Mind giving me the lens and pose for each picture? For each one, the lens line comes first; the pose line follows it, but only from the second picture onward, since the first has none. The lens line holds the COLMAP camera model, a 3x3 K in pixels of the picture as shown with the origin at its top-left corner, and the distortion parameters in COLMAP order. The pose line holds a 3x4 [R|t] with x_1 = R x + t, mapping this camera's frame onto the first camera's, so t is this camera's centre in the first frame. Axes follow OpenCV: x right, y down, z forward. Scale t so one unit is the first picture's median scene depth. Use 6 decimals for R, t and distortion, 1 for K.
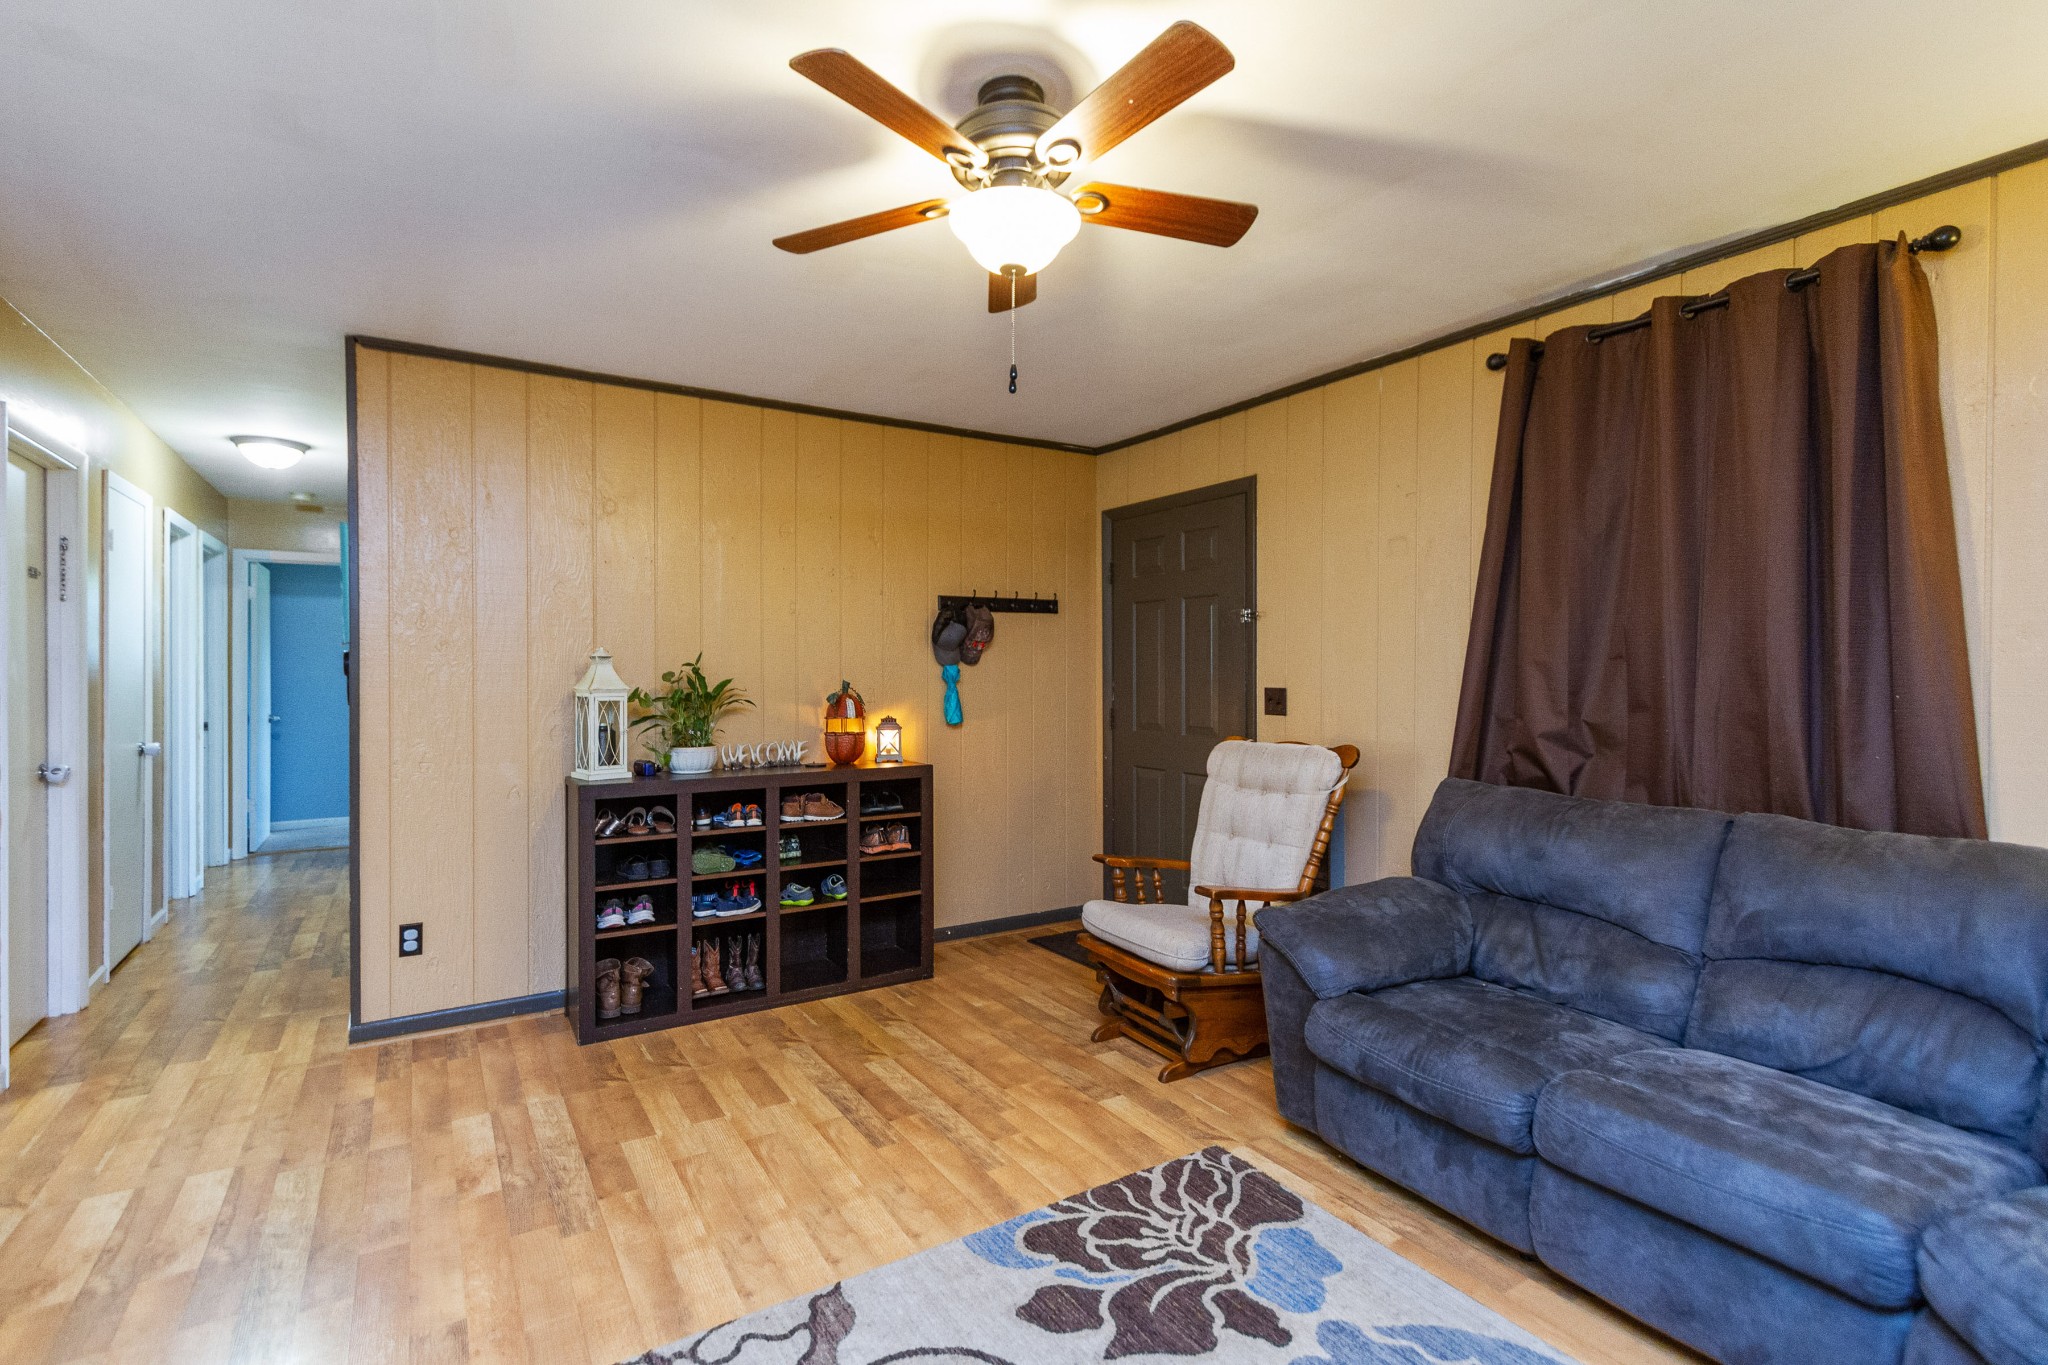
lens RADIAL K [[949.2, 0, 1023.3], [0, 949.2, 663.9], [0, 0, 1]] dist [0.000995, -0.000384]
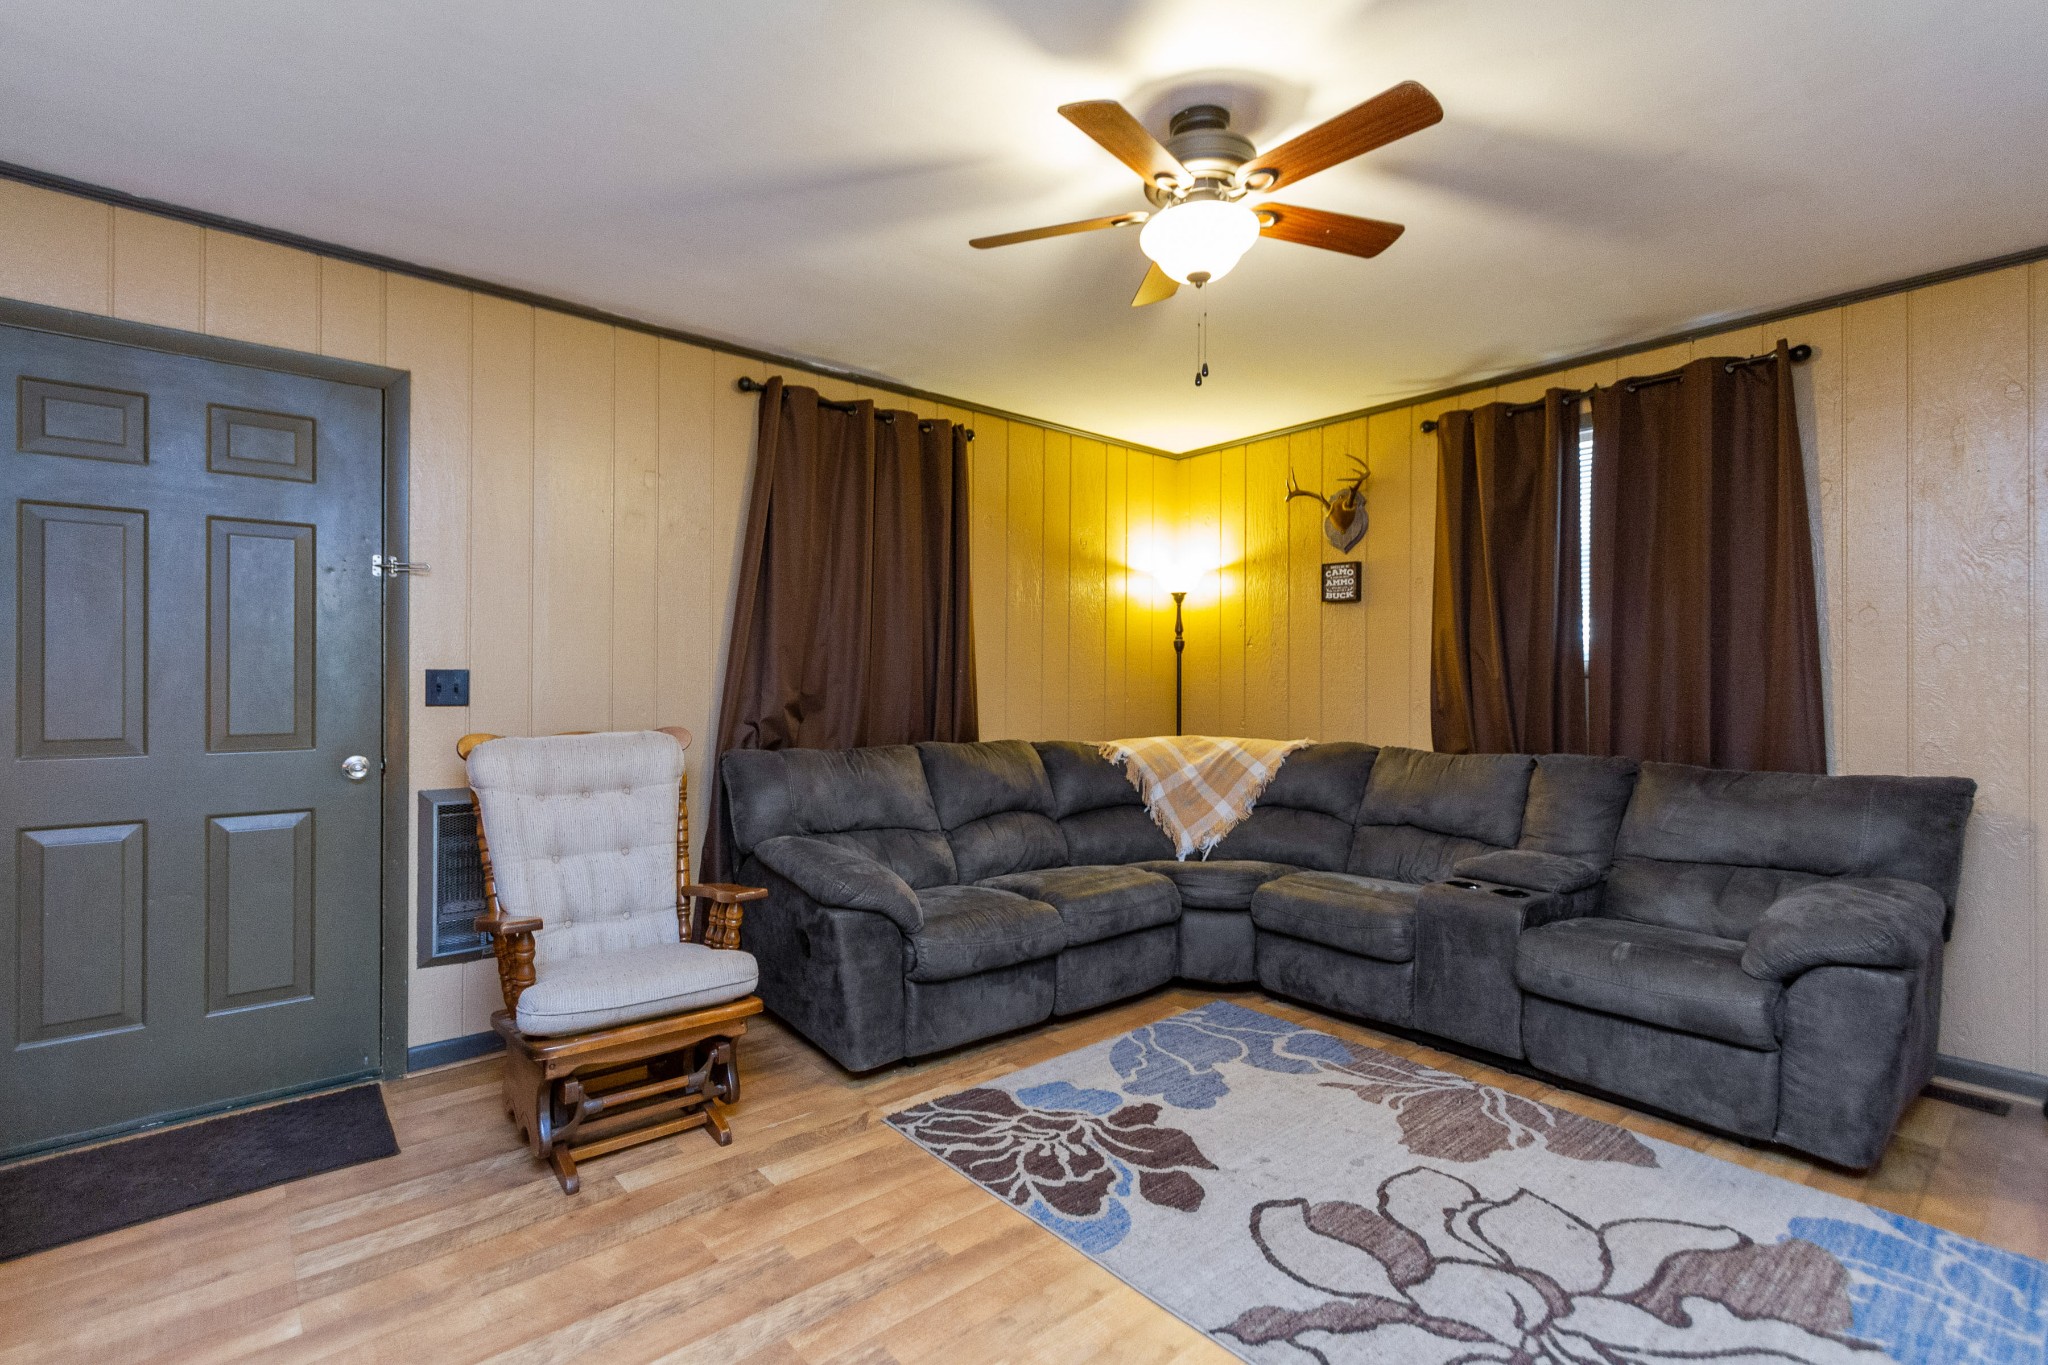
lens RADIAL K [[926.5, 0, 1000.9], [0, 926.5, 665.8], [0, 0, 1]] dist [0.008829, -0.003776]
pose [[-0.130692, 0.016938, 0.991278, -0.904159], [-0.005285, 0.999828, -0.017781, 0.058364], [-0.991409, -0.007562, -0.130580, 1.163846]]
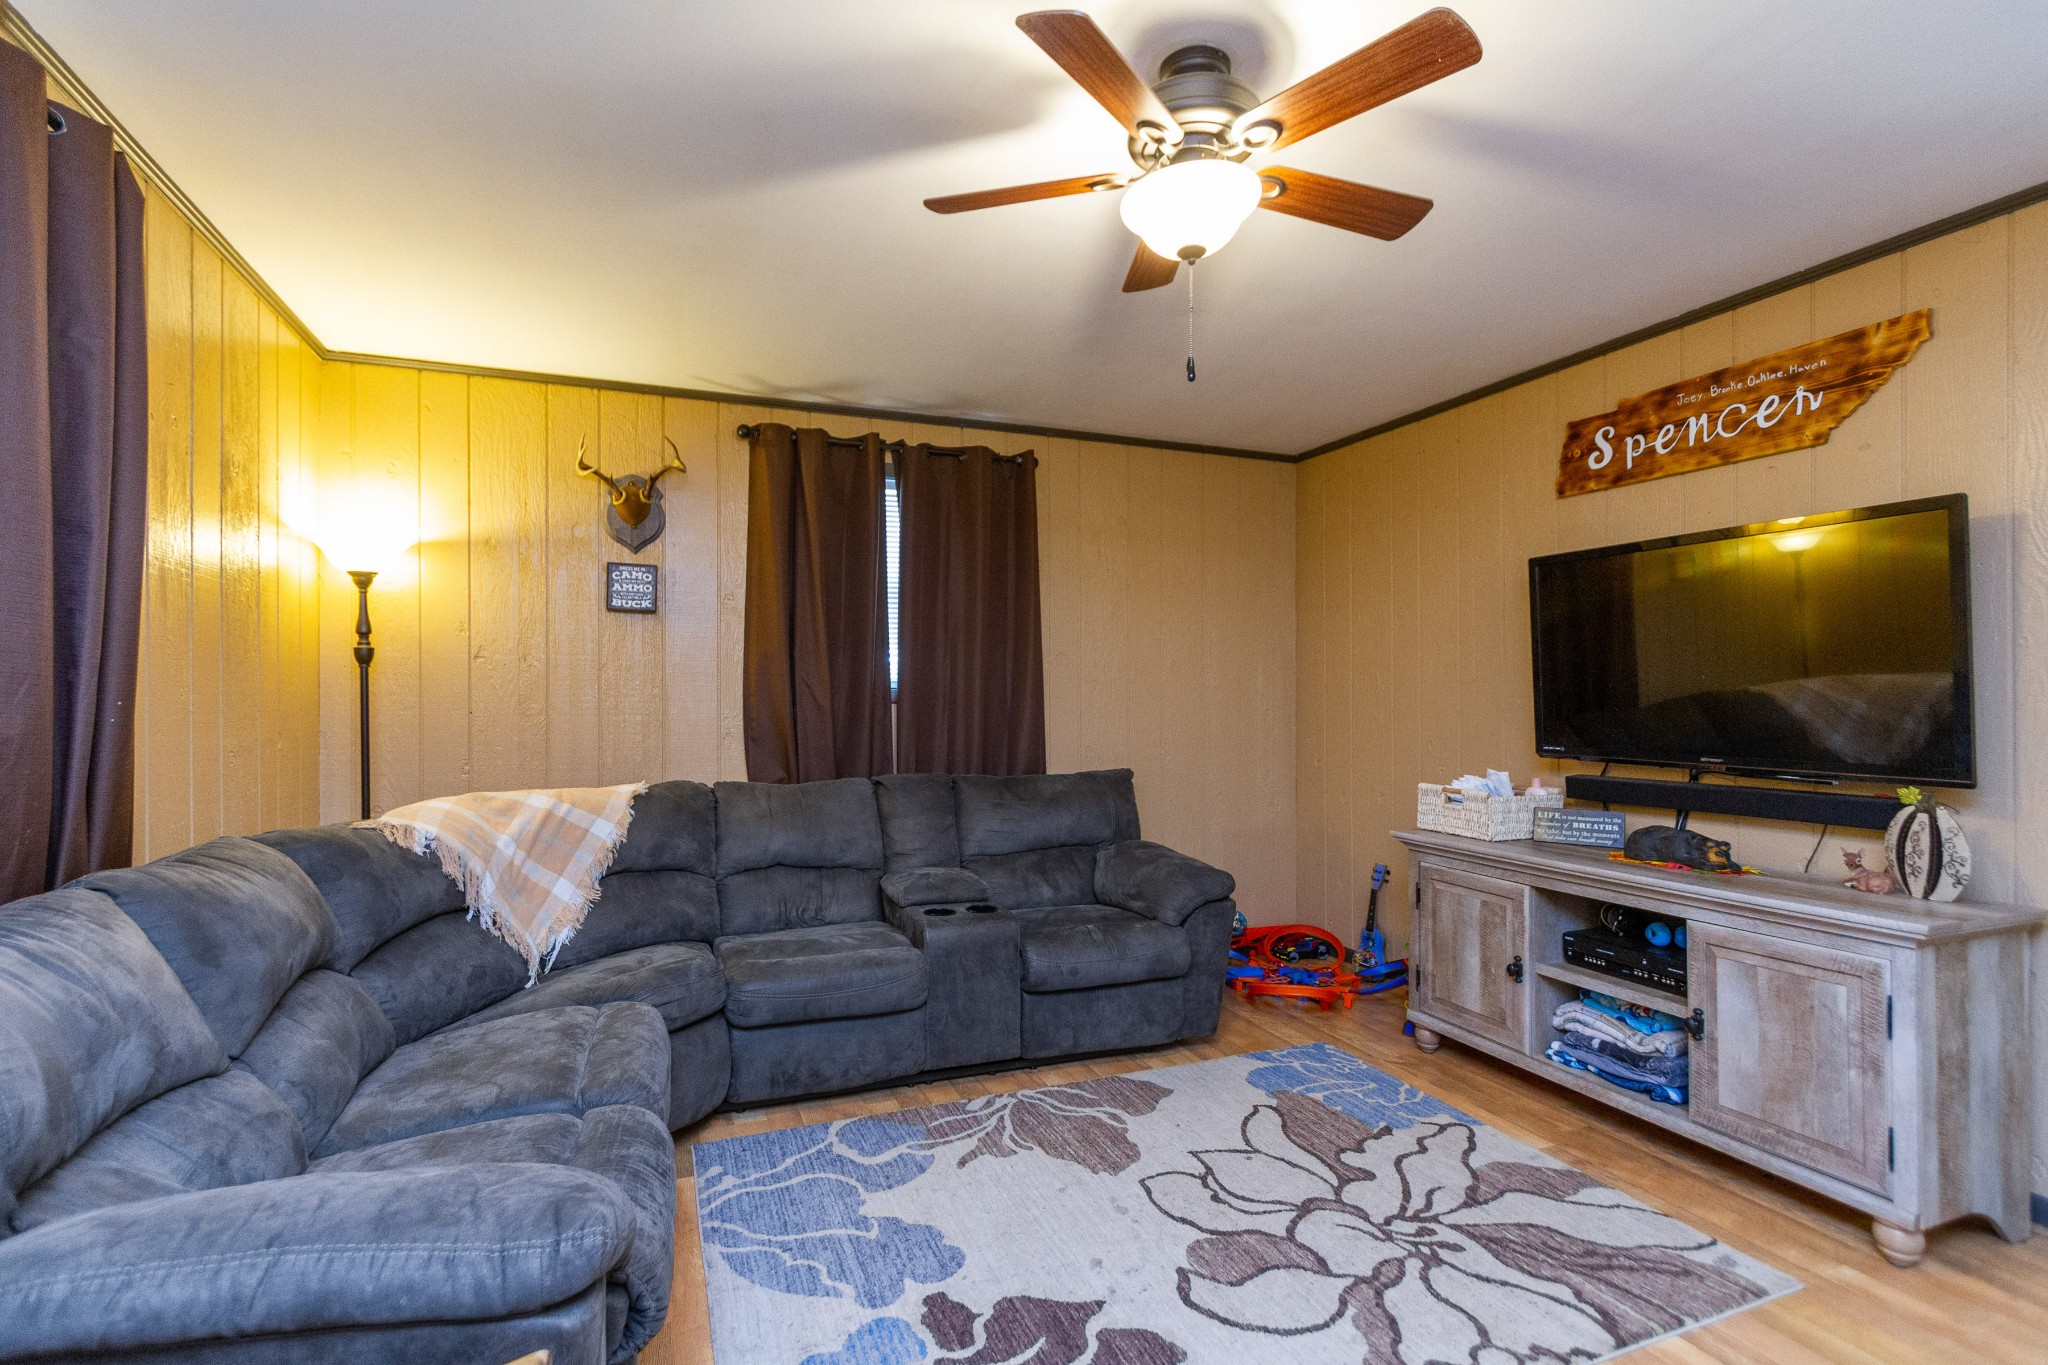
lens RADIAL K [[931.6, 0, 1001.8], [0, 931.6, 691.6], [0, 0, 1]] dist [0.002386, -0.004799]
pose [[-0.978552, -0.003121, 0.205974, -0.013581], [-0.003599, 0.999992, -0.001944, 0.024295], [-0.205966, -0.002644, -0.978556, 1.654249]]
